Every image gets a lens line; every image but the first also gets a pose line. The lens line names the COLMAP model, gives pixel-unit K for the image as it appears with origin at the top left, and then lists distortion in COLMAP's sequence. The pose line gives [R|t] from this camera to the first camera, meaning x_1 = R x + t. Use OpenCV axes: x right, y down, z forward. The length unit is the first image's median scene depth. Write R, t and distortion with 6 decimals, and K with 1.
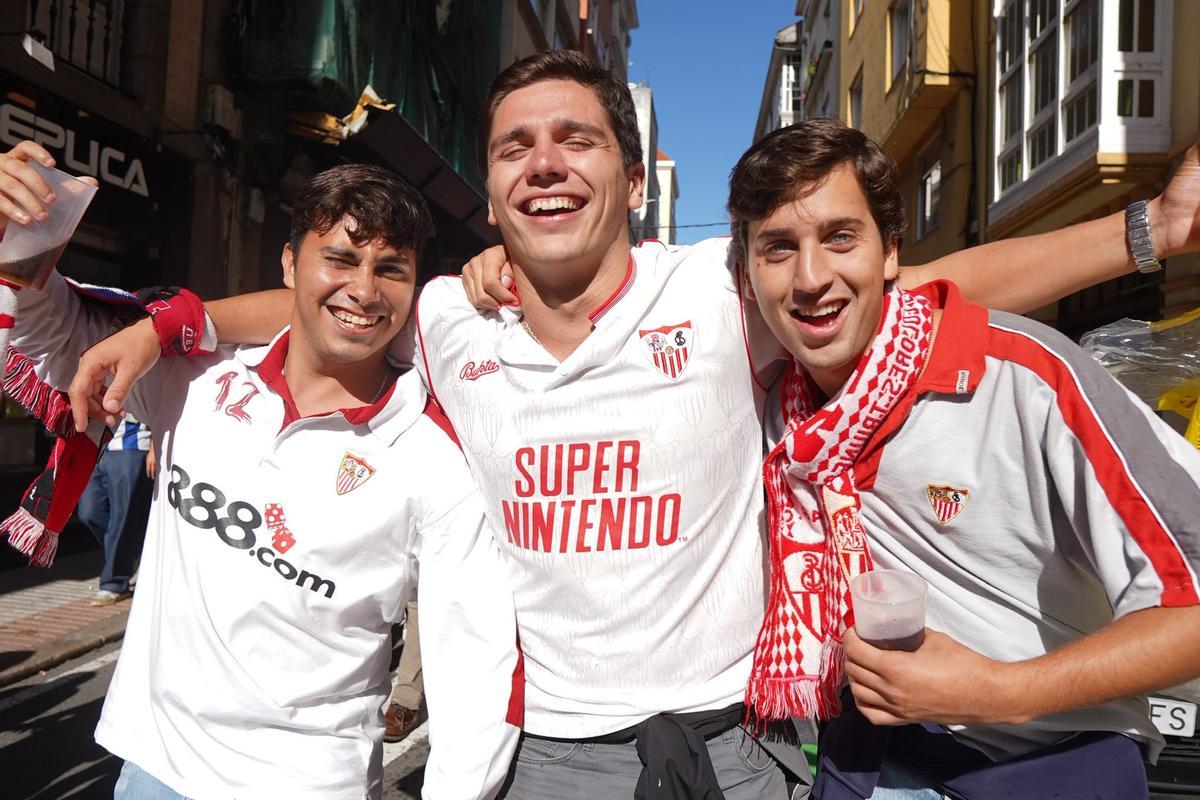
lens RADIAL K [[847.3, 0, 595.6], [0, 847.3, 404.4], [0, 0, 1]] dist [-0.107255, 0.070950]
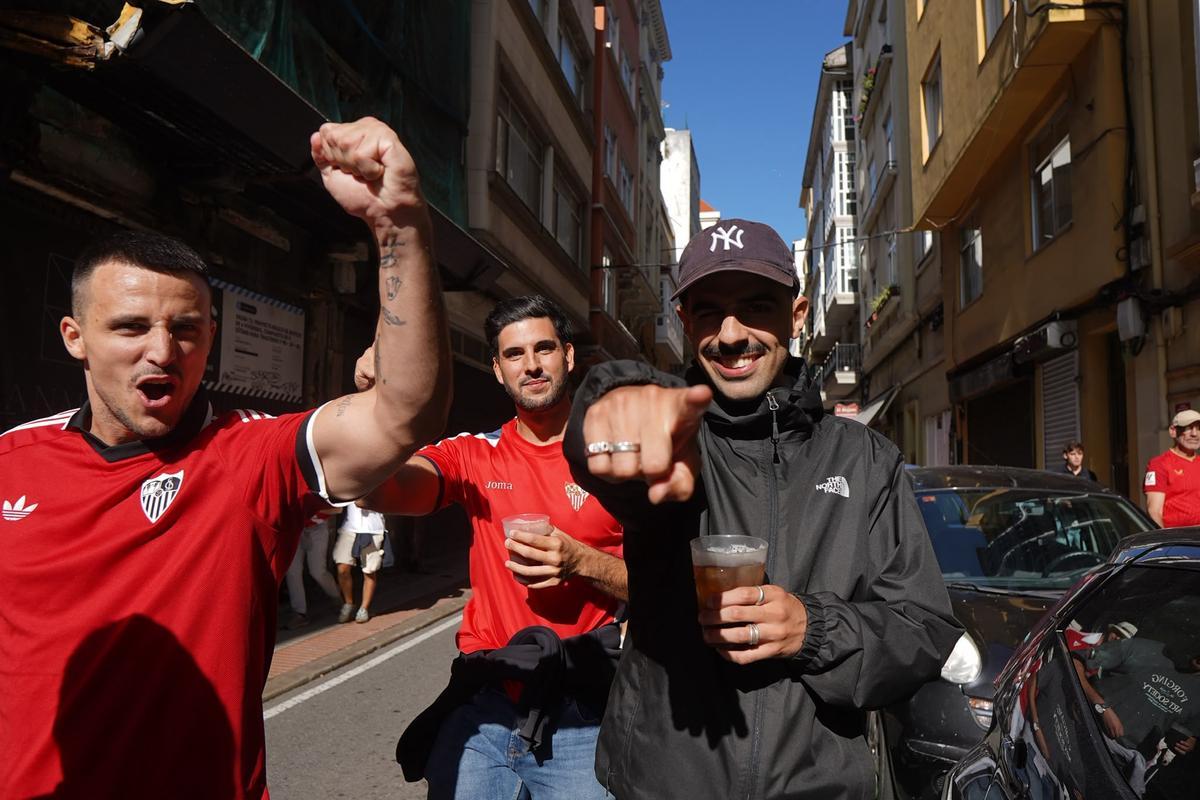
lens RADIAL K [[847.3, 0, 590.1], [0, 847.3, 405.9], [0, 0, 1]] dist [-0.107255, 0.070950]
pose [[0.997082, -0.028196, -0.070947, 0.022153], [0.022897, 0.996963, -0.074430, -0.007639], [0.072830, 0.072588, 0.994699, 0.143150]]
